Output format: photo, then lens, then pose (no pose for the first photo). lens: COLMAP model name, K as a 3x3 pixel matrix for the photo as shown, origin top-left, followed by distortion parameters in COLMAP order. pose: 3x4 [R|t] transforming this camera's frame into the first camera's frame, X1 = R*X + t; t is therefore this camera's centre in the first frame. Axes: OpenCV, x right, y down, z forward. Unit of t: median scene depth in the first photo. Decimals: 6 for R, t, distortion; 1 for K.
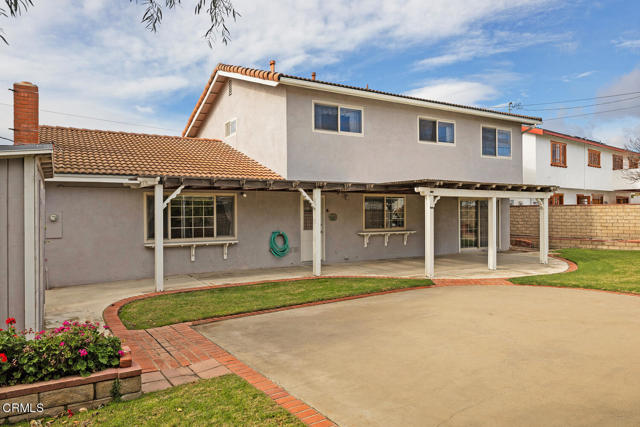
lens RADIAL K [[431.0, 0, 321.2], [0, 431.0, 219.3], [0, 0, 1]] dist [0.012256, 0.002674]
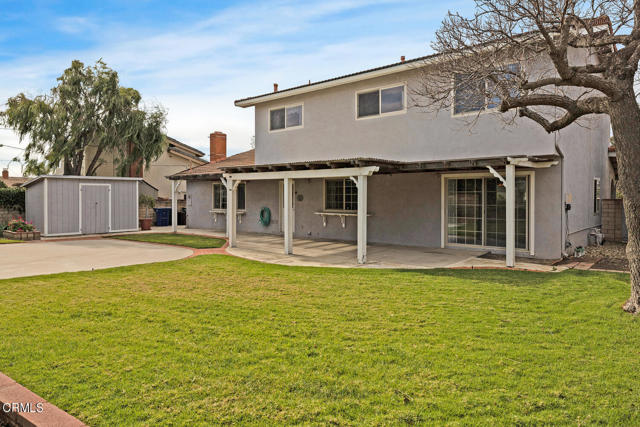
lens RADIAL K [[431.0, 0, 320.0], [0, 431.0, 208.2], [0, 0, 1]] dist [0.012566, -0.000583]
pose [[0.306979, 0.030974, -0.951212, 1.356052], [-0.016230, 0.999495, 0.027309, -0.011446], [0.951578, 0.007055, 0.307327, 0.779134]]
